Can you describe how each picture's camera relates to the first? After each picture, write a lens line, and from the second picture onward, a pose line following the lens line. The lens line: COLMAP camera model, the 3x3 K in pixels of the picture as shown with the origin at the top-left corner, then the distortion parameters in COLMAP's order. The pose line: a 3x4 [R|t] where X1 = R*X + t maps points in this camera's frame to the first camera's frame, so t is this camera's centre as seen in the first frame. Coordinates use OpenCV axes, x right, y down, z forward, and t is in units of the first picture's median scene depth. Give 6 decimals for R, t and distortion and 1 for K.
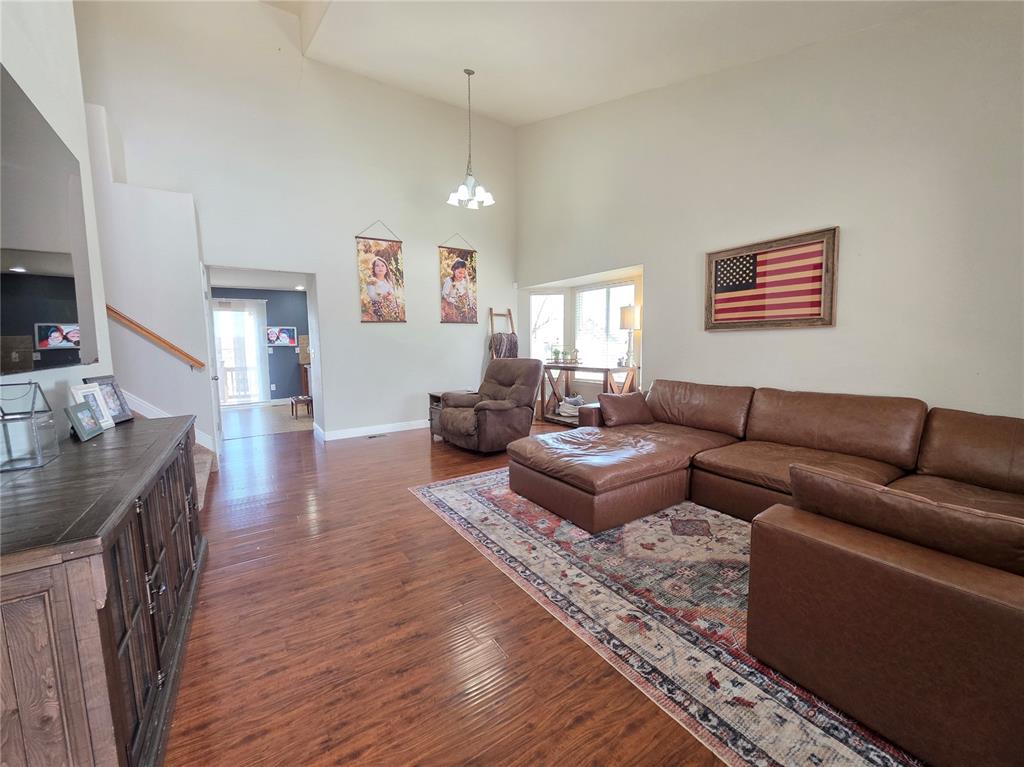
lens RADIAL K [[410.5, 0, 509.1], [0, 410.5, 381.5], [0, 0, 1]] dist [0.002268, 0.000081]
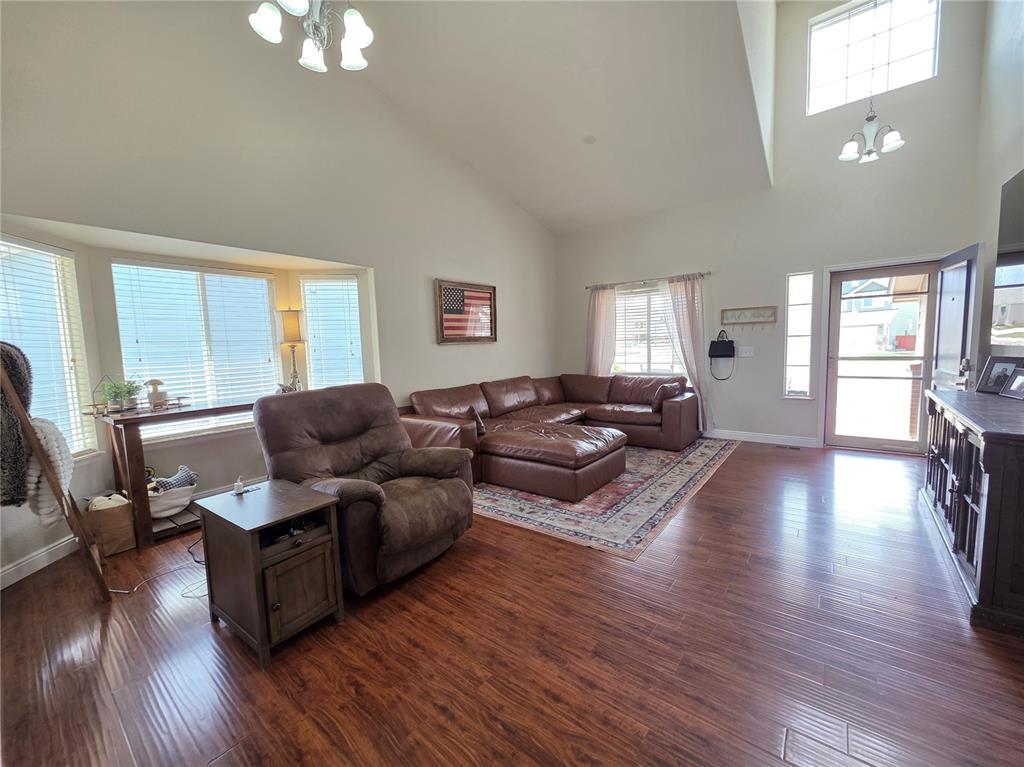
lens RADIAL K [[410.5, 0, 509.1], [0, 410.5, 381.5], [0, 0, 1]] dist [0.002268, 0.000081]
pose [[-0.312309, -0.054362, 0.948424, -0.848970], [0.134670, 0.985745, 0.100847, -0.130848], [-0.940387, 0.159219, -0.300536, 1.419546]]
